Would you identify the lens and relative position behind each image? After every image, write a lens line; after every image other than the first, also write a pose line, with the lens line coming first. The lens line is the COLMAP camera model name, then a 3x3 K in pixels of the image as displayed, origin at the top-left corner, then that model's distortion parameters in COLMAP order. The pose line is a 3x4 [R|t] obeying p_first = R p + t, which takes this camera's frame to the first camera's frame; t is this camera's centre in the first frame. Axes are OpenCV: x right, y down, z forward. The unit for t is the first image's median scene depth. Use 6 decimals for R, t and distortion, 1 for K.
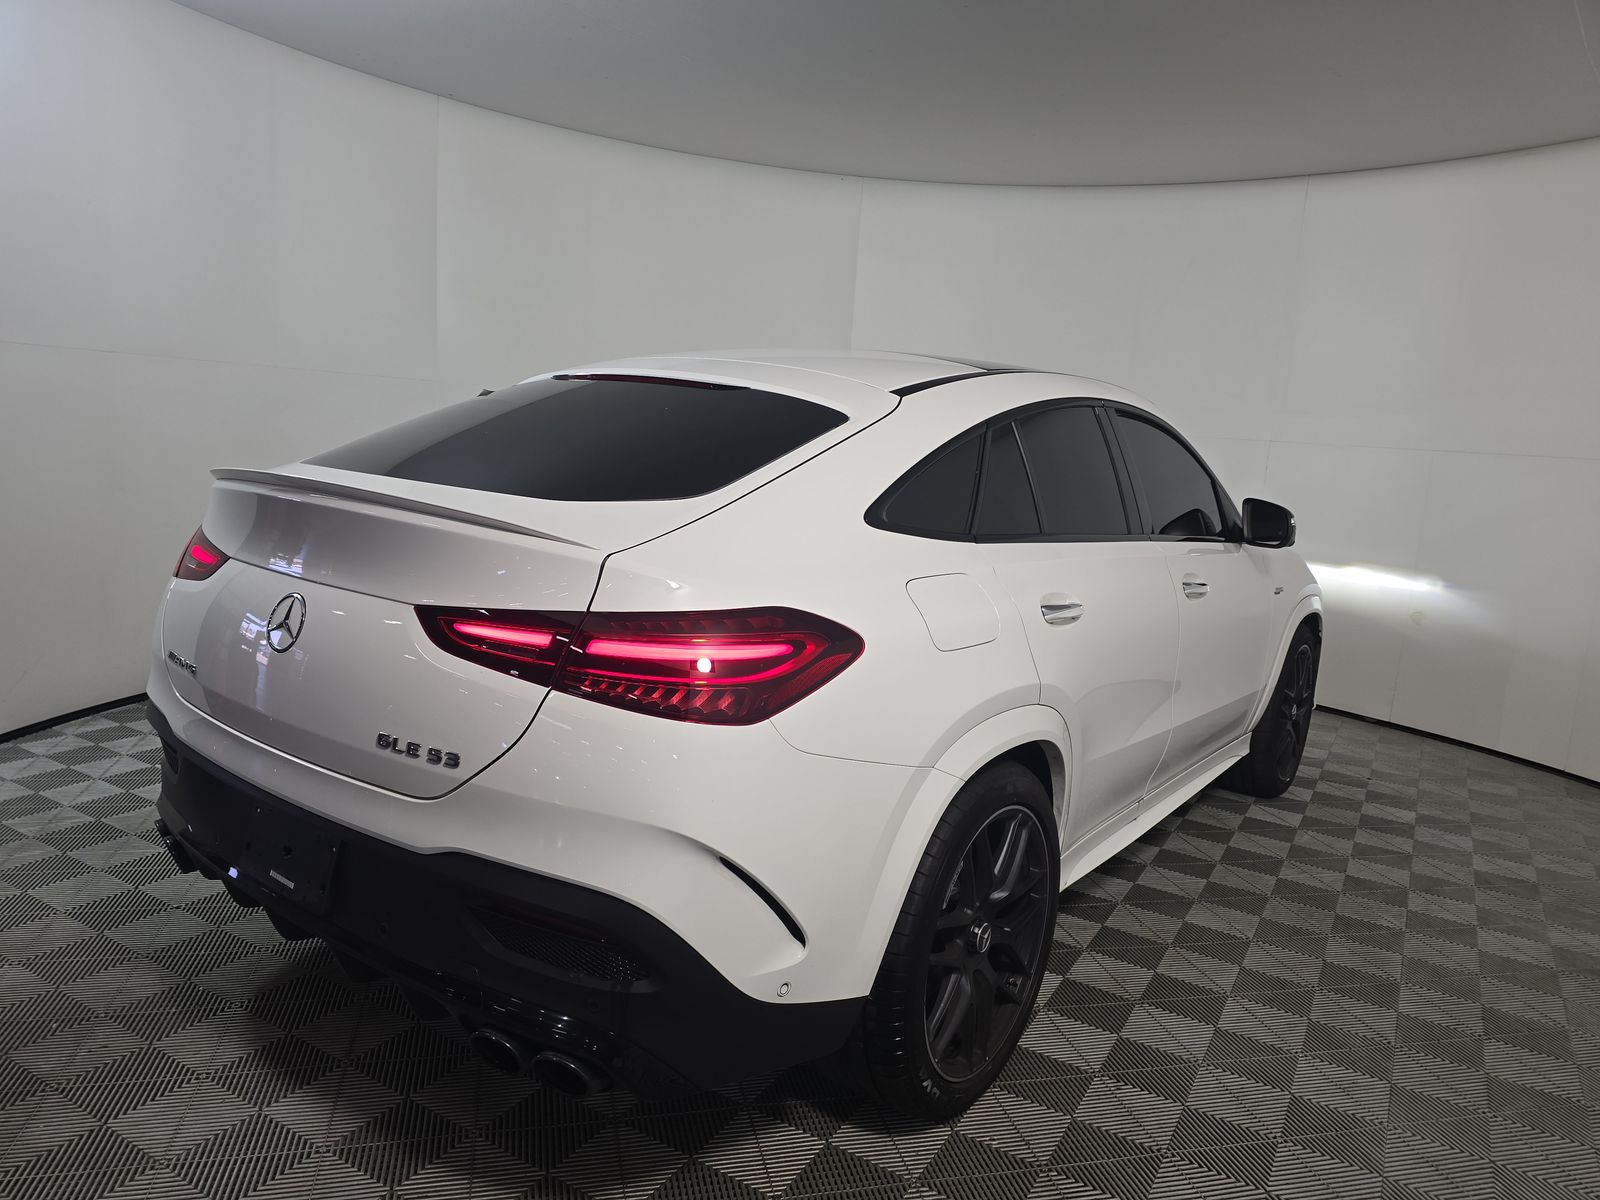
lens RADIAL K [[1066.5, 0, 811.3], [0, 1066.5, 596.2], [0, 0, 1]] dist [0.003351, 0.001233]
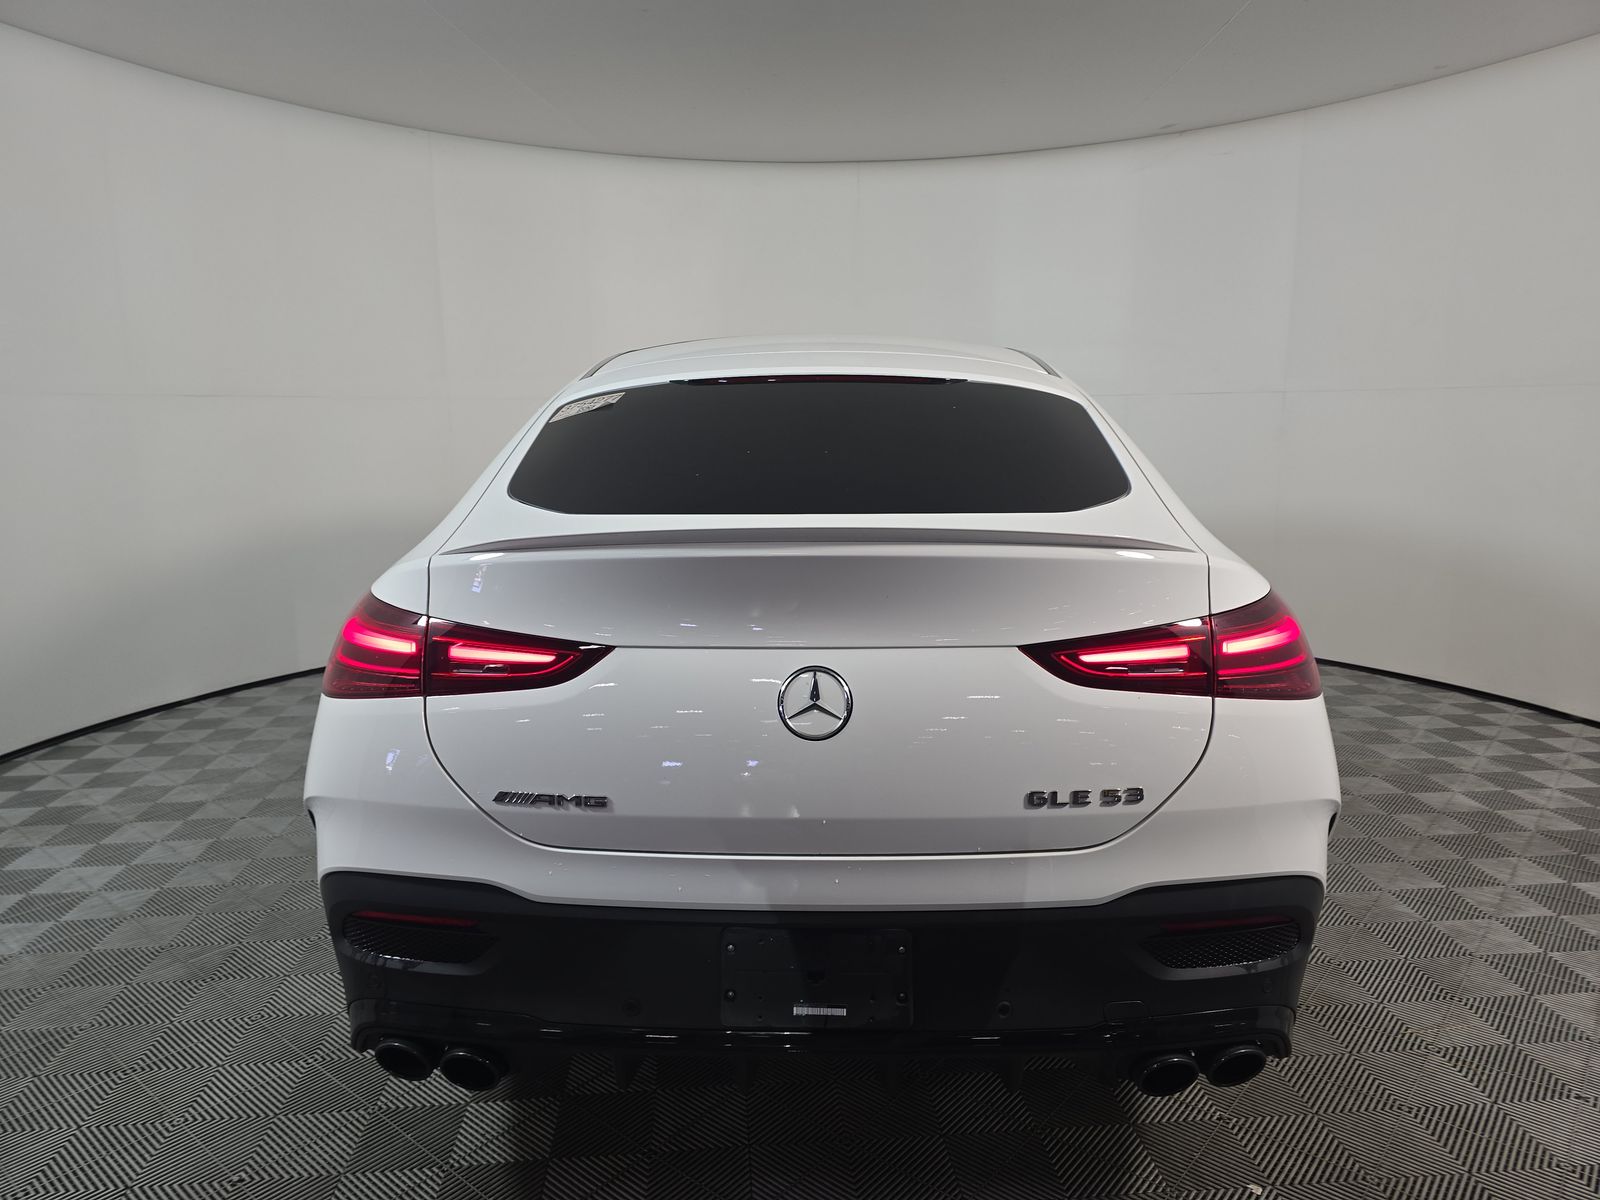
lens RADIAL K [[1066.5, 0, 795.2], [0, 1066.5, 602.8], [0, 0, 1]] dist [0.003351, 0.001233]
pose [[0.855069, -0.181851, 0.485579, -0.992752], [0.166732, 0.983176, 0.074600, -0.130419], [-0.490976, 0.017174, 0.871004, 0.314746]]
